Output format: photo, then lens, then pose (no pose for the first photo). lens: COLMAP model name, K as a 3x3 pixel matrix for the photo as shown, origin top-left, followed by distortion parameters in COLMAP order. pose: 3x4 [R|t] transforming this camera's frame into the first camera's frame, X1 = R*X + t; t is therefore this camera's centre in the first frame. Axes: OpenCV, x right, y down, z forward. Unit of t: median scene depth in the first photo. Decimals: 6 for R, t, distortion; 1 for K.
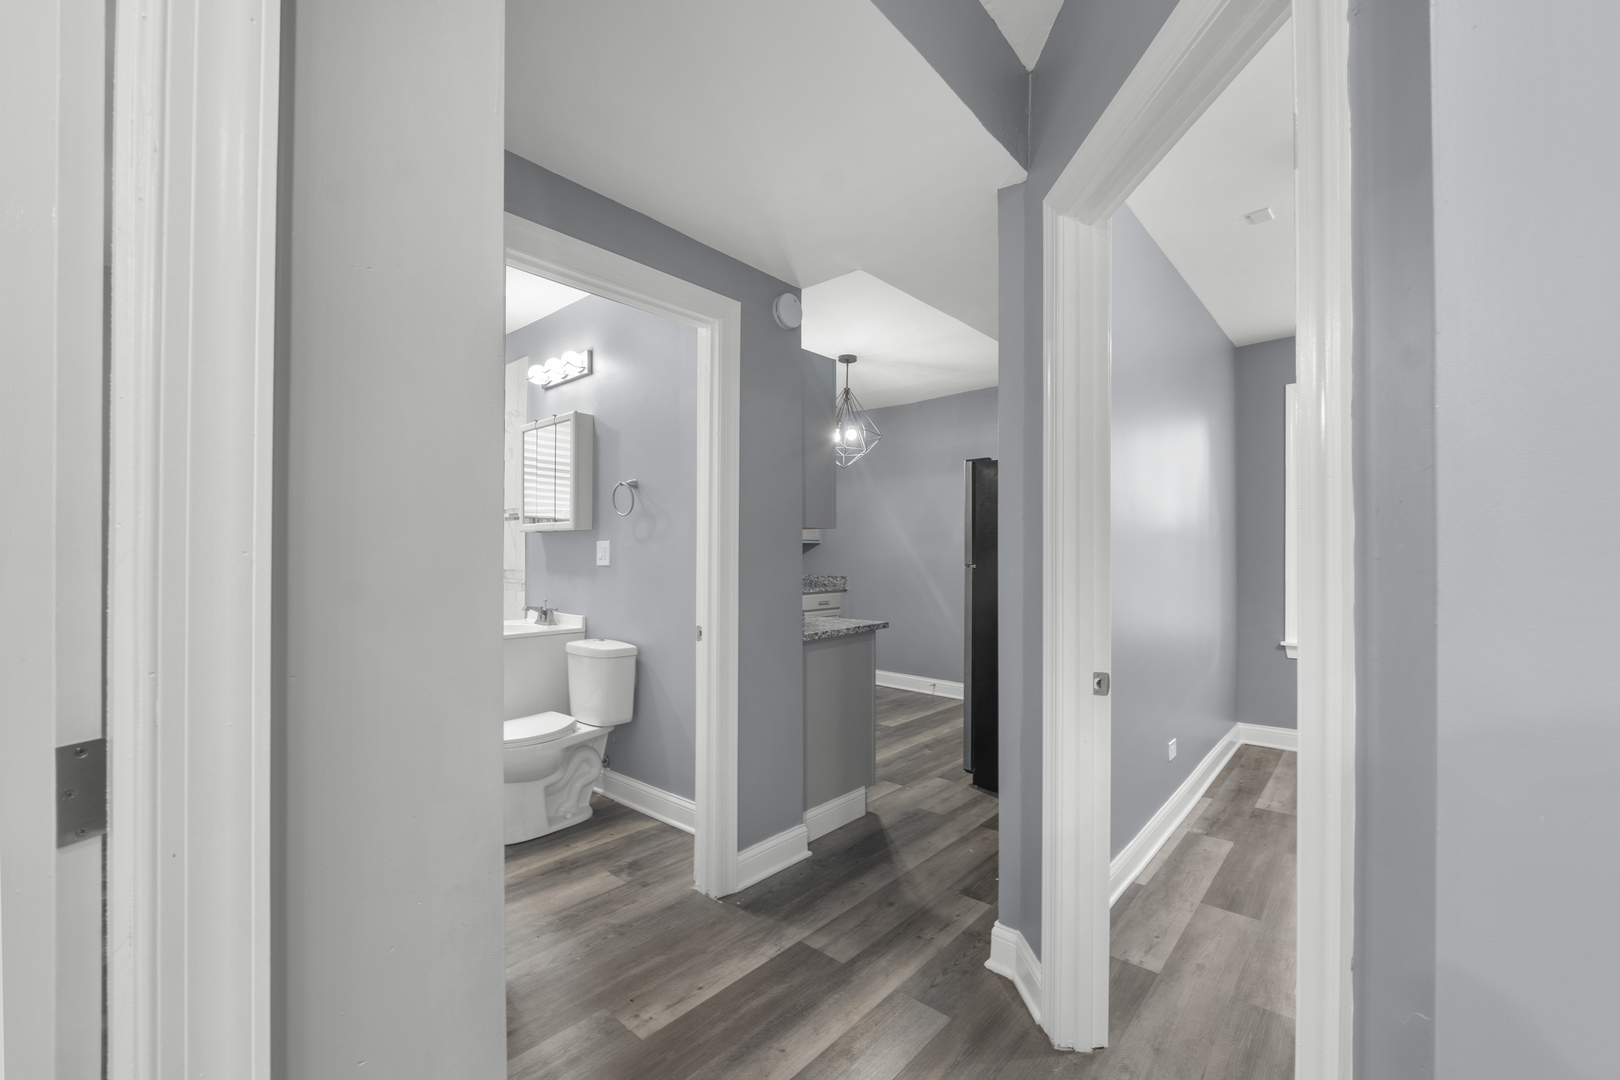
lens RADIAL K [[665.0, 0, 817.7], [0, 665.0, 549.1], [0, 0, 1]] dist [-0.014480, 0.000080]
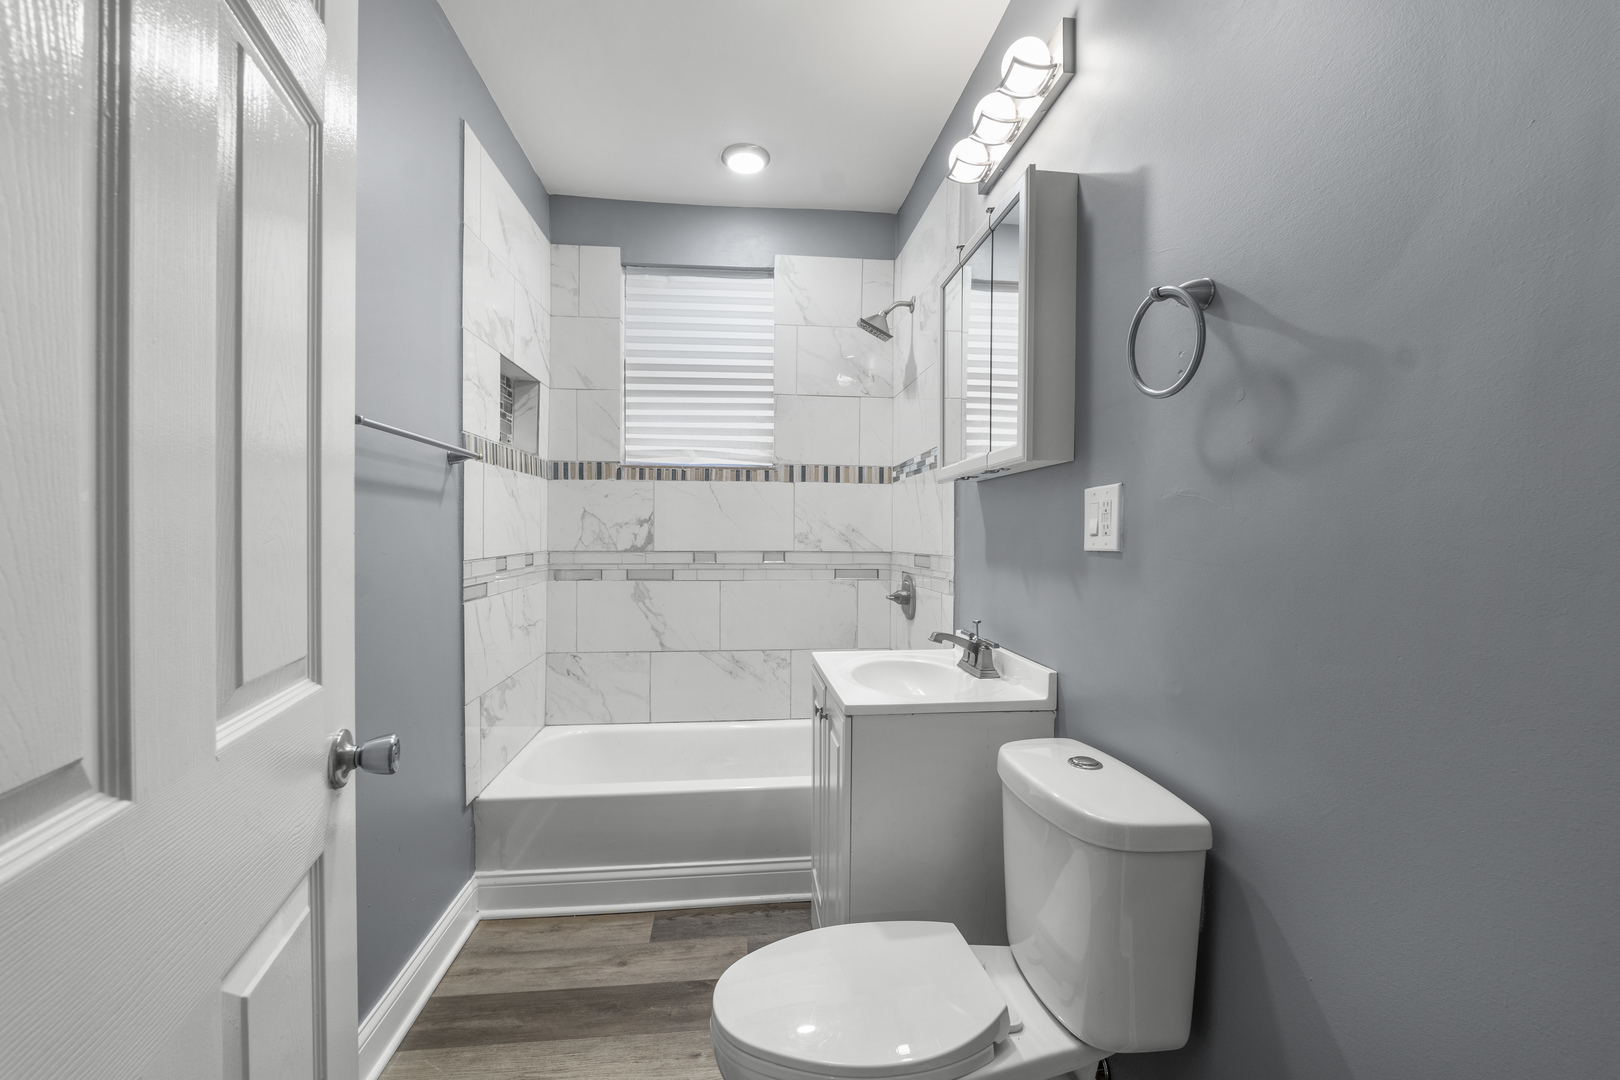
lens RADIAL K [[665.0, 0, 812.8], [0, 665.0, 541.2], [0, 0, 1]] dist [-0.014480, 0.000080]
pose [[0.741698, 0.010434, -0.670653, -0.194518], [0.000213, 0.999875, 0.015791, 0.012984], [0.670734, -0.011855, 0.741603, 0.617655]]
